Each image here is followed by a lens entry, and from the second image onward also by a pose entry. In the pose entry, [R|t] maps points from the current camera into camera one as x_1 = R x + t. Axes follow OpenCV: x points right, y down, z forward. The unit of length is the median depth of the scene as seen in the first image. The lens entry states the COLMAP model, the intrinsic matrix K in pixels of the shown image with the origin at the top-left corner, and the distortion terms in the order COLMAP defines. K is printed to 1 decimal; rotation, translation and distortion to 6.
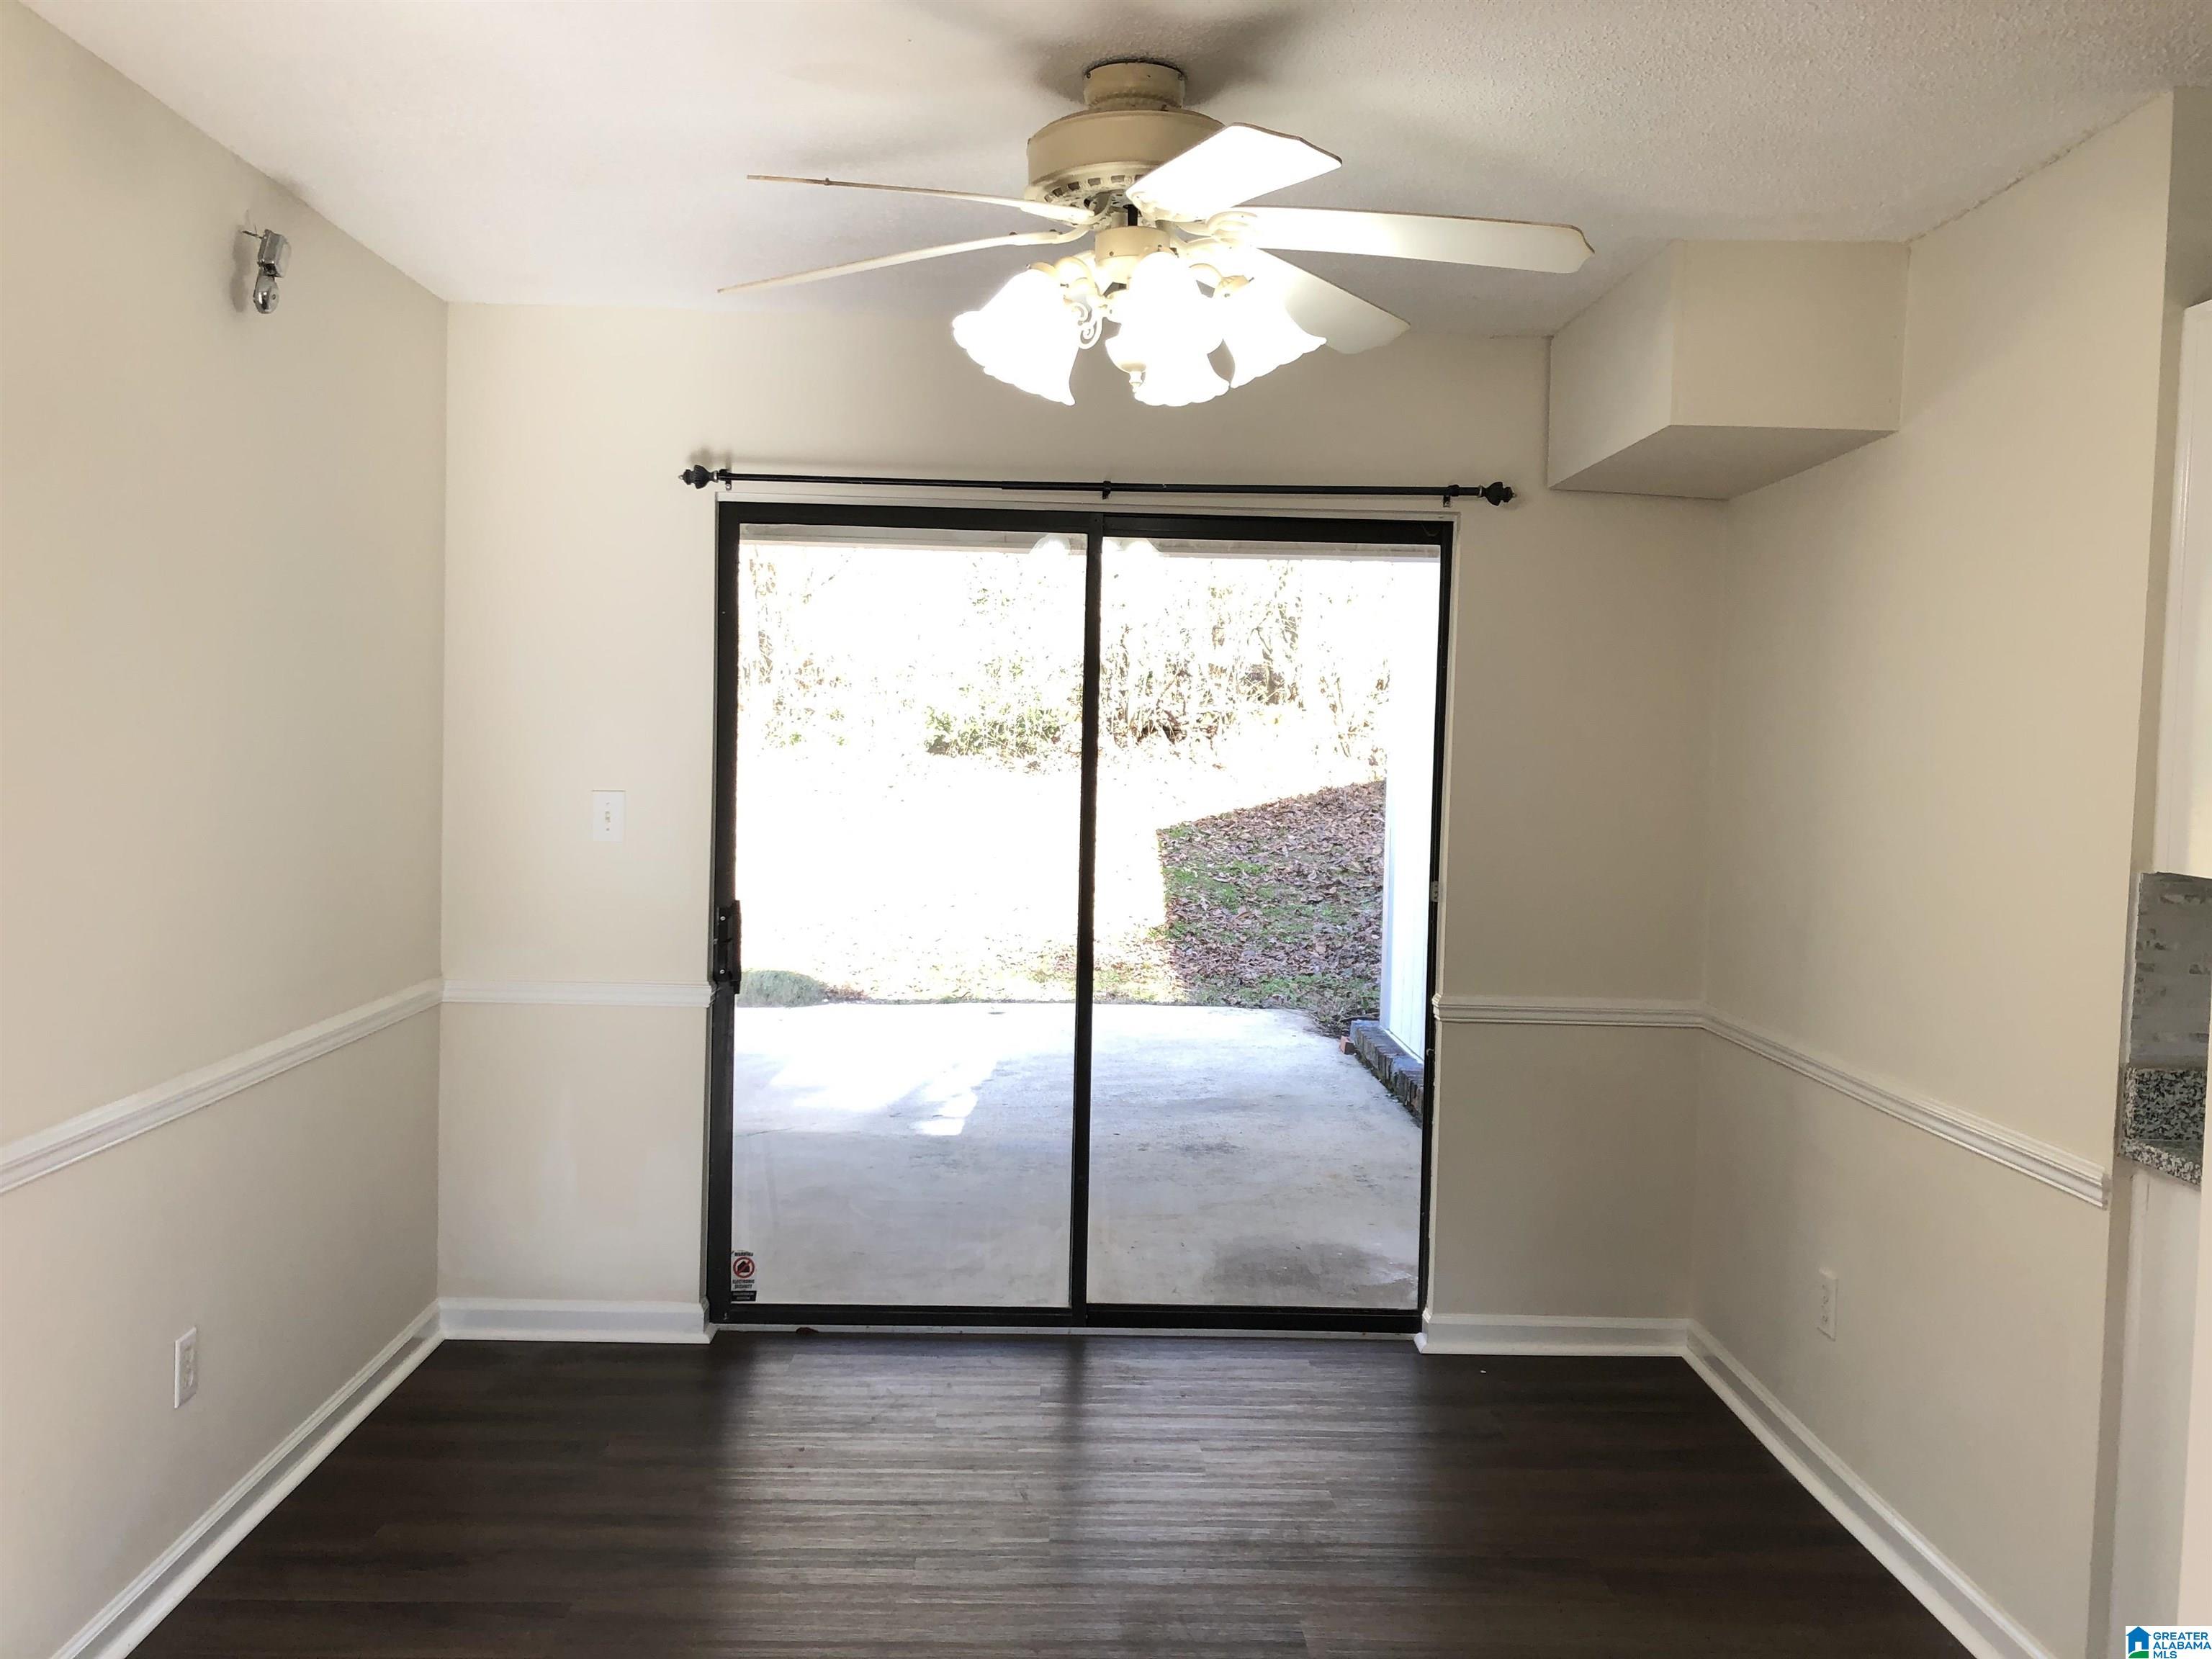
lens RADIAL K [[1804.1, 0, 1101.4], [0, 1804.1, 833.4], [0, 0, 1]] dist [0.069014, -0.085750]
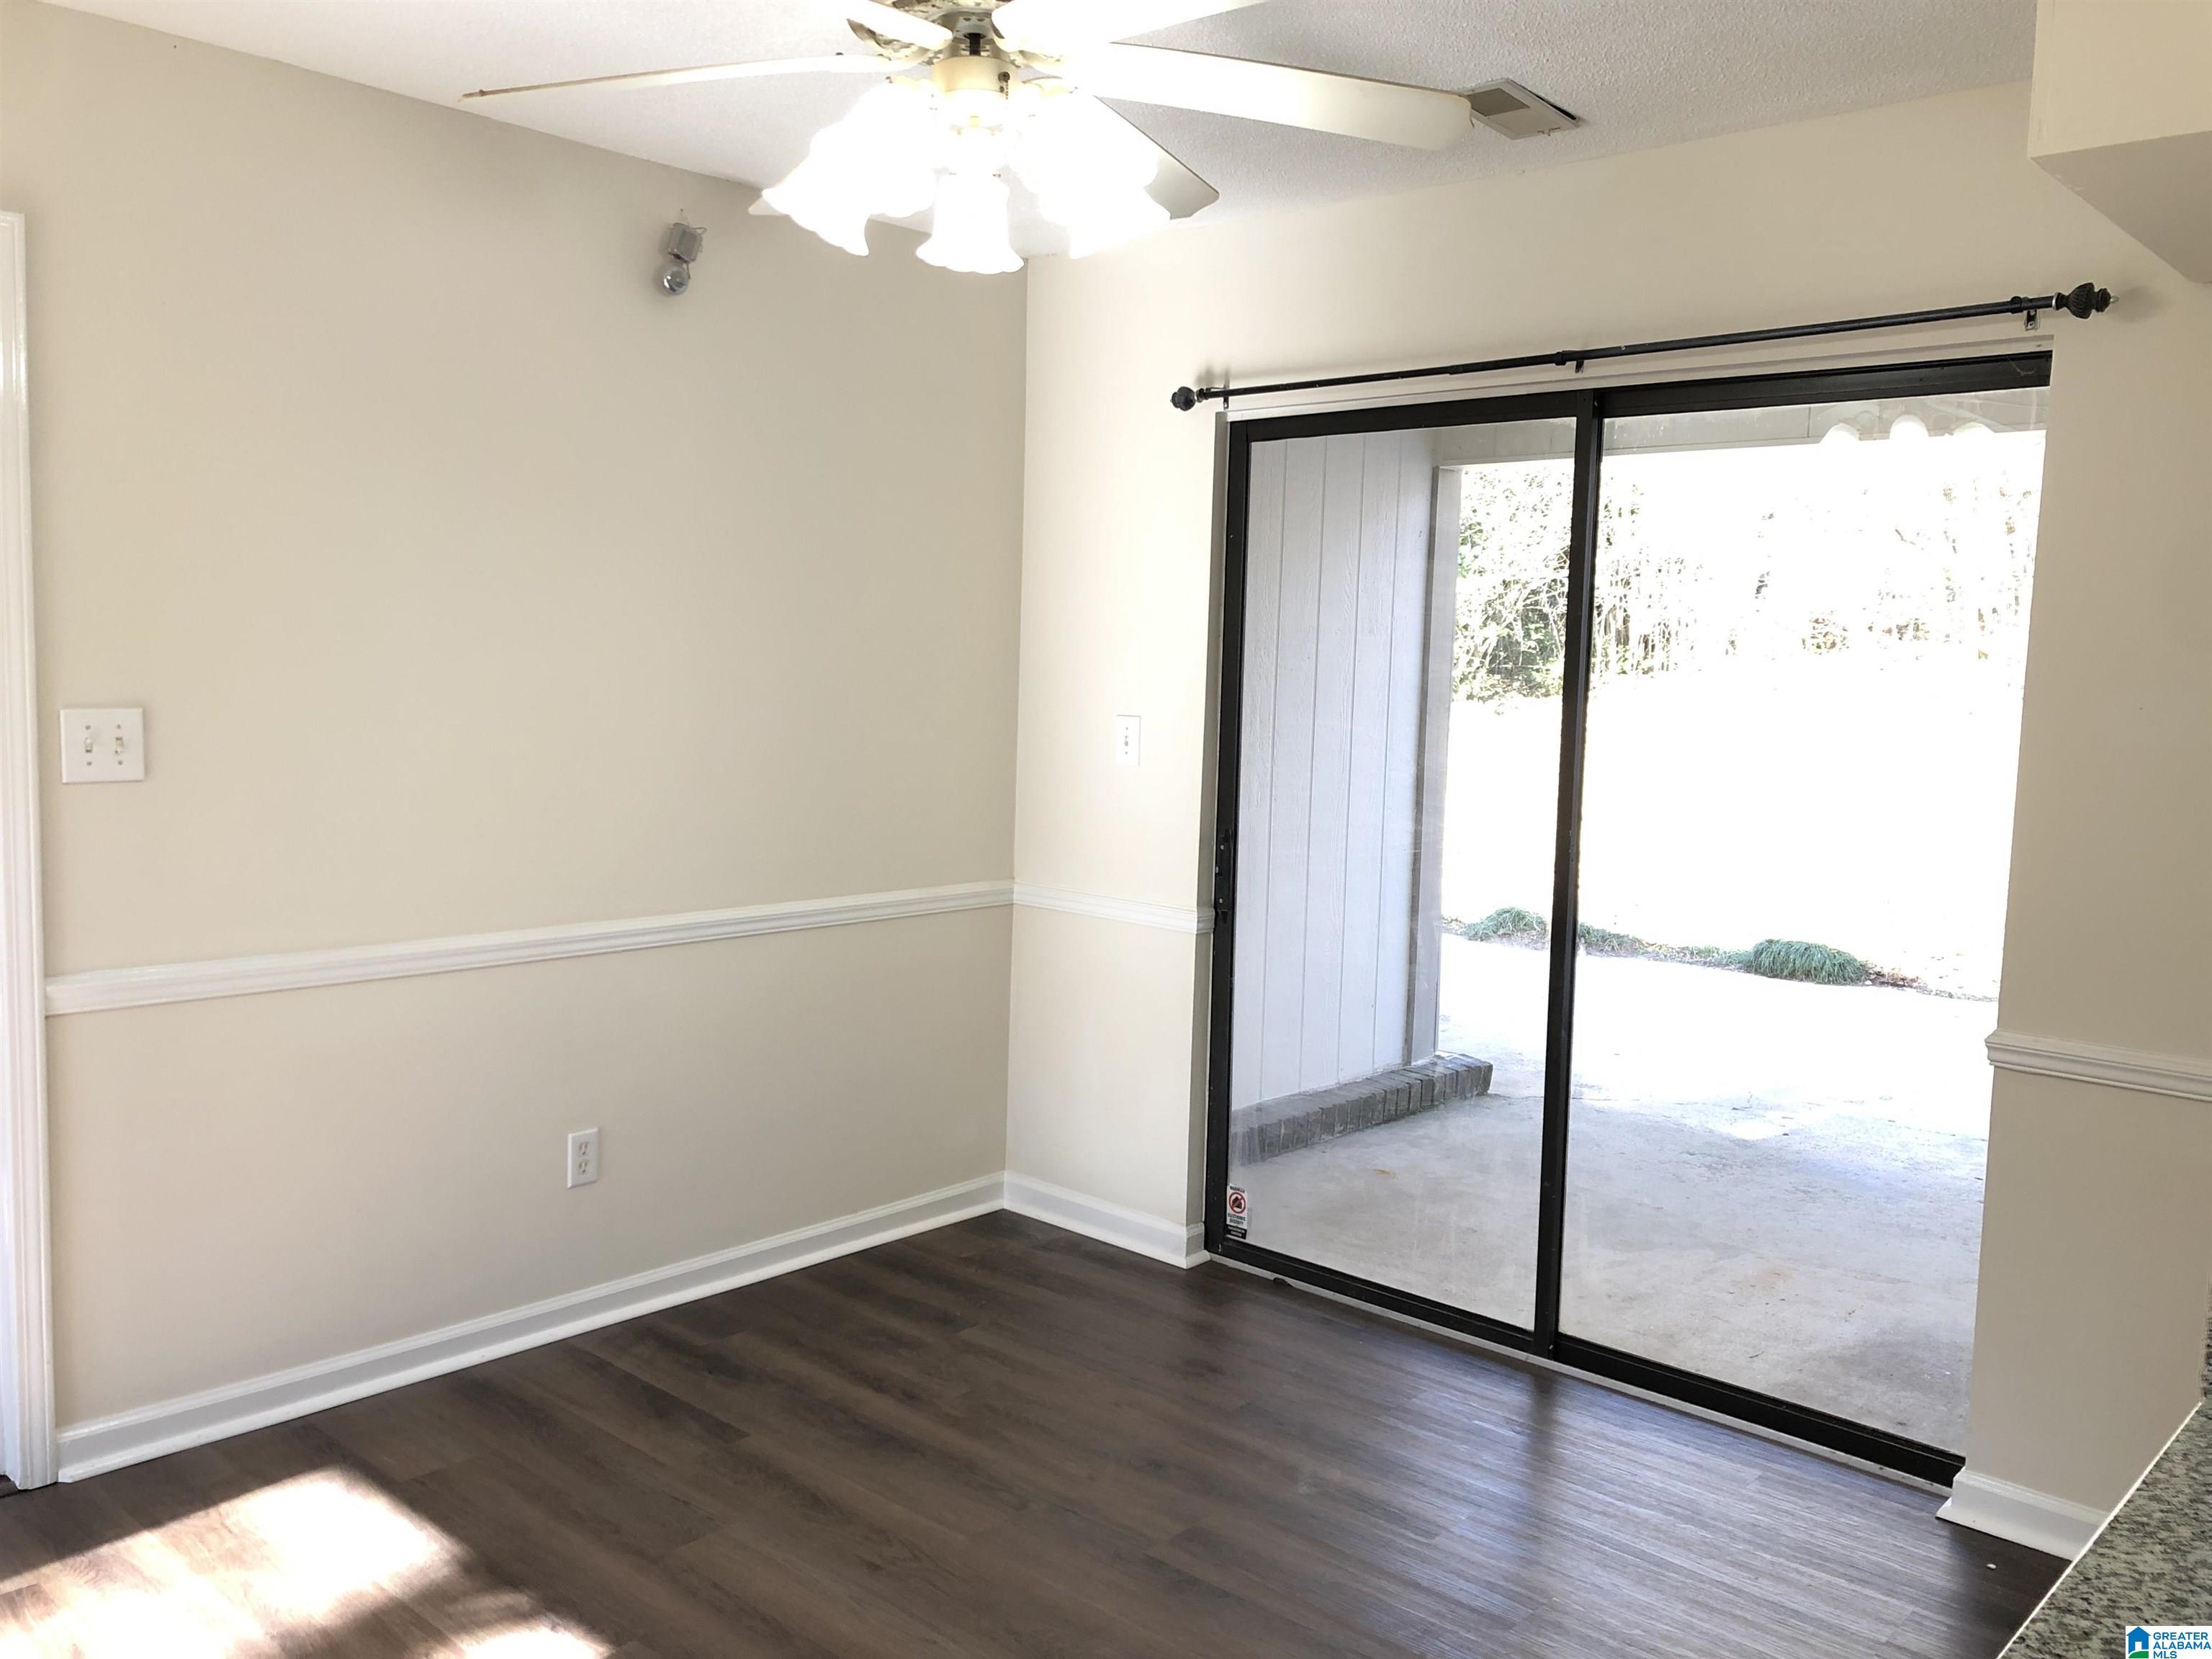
lens RADIAL K [[1804.1, 0, 1114.3], [0, 1804.1, 815.1], [0, 0, 1]] dist [0.069014, -0.085750]
pose [[0.725170, 0.058186, -0.686107, 0.428144], [-0.049162, 0.998255, 0.032698, 0.000856], [0.686813, 0.010019, 0.726765, 0.248229]]
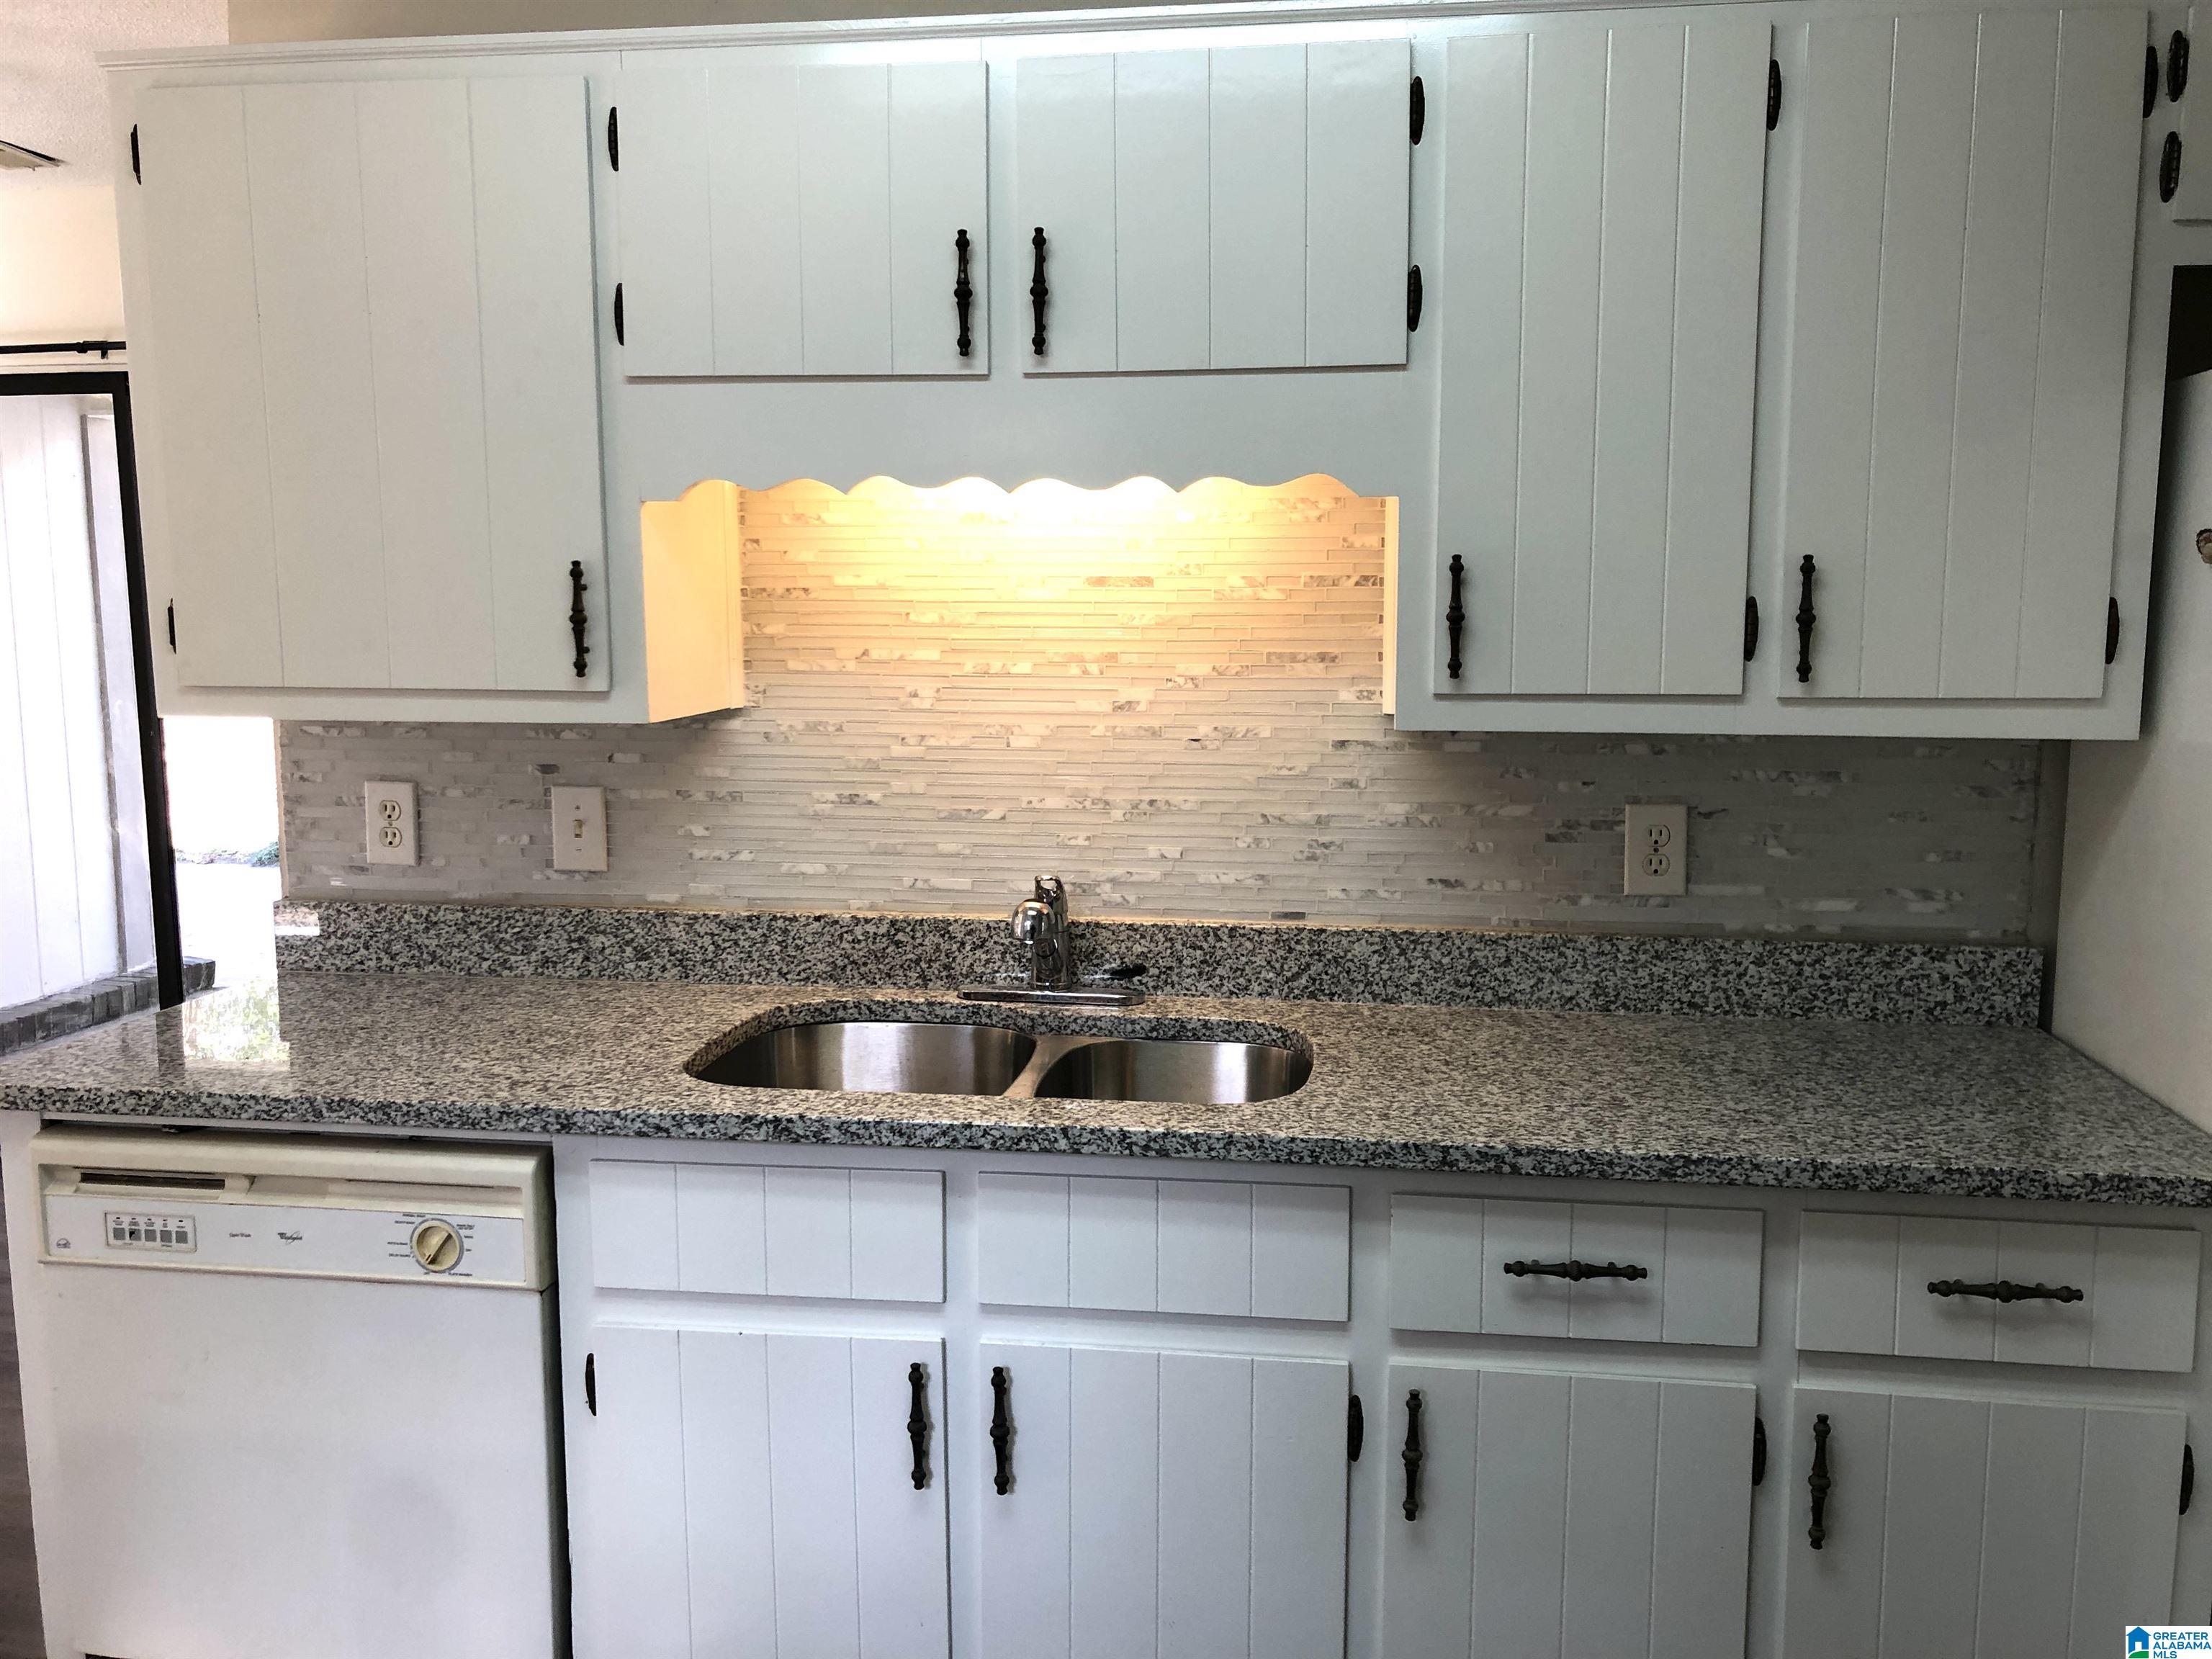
lens RADIAL K [[1804.1, 0, 1113.5], [0, 1804.1, 831.0], [0, 0, 1]] dist [0.069014, -0.085750]
pose [[0.986035, -0.009199, -0.166283, 0.726230], [0.021780, 0.997020, 0.073999, 0.016392], [0.165107, -0.076587, 0.983298, 0.060166]]
